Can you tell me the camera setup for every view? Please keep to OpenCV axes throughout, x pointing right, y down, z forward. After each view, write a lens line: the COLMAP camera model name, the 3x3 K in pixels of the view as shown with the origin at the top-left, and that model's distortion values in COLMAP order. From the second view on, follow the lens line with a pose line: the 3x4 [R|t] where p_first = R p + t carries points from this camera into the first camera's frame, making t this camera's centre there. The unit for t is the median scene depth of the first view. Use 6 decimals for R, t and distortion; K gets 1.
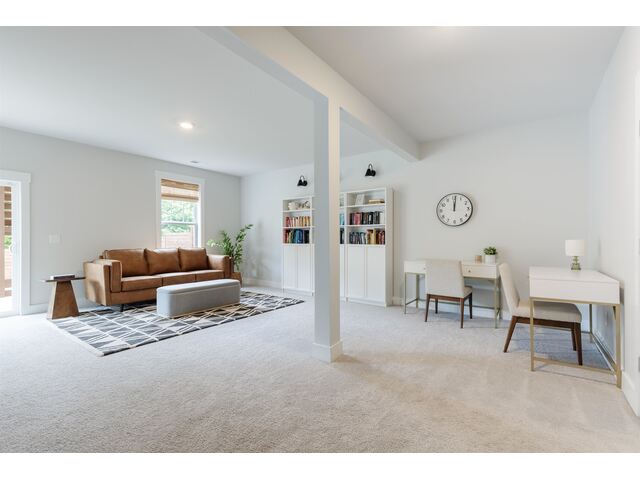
lens RADIAL K [[295.7, 0, 320.8], [0, 295.7, 239.4], [0, 0, 1]] dist [0.001526, 0.000249]
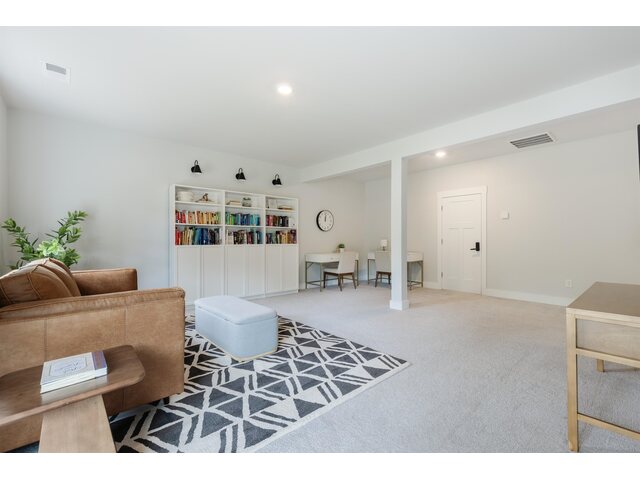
lens RADIAL K [[292.1, 0, 332.1], [0, 292.1, 238.2], [0, 0, 1]] dist [0.001278, -0.000059]
pose [[0.206532, 0.004298, 0.978430, -0.948550], [0.001622, 0.999987, -0.004735, 0.000635], [-0.978438, 0.002564, 0.206523, 0.586843]]
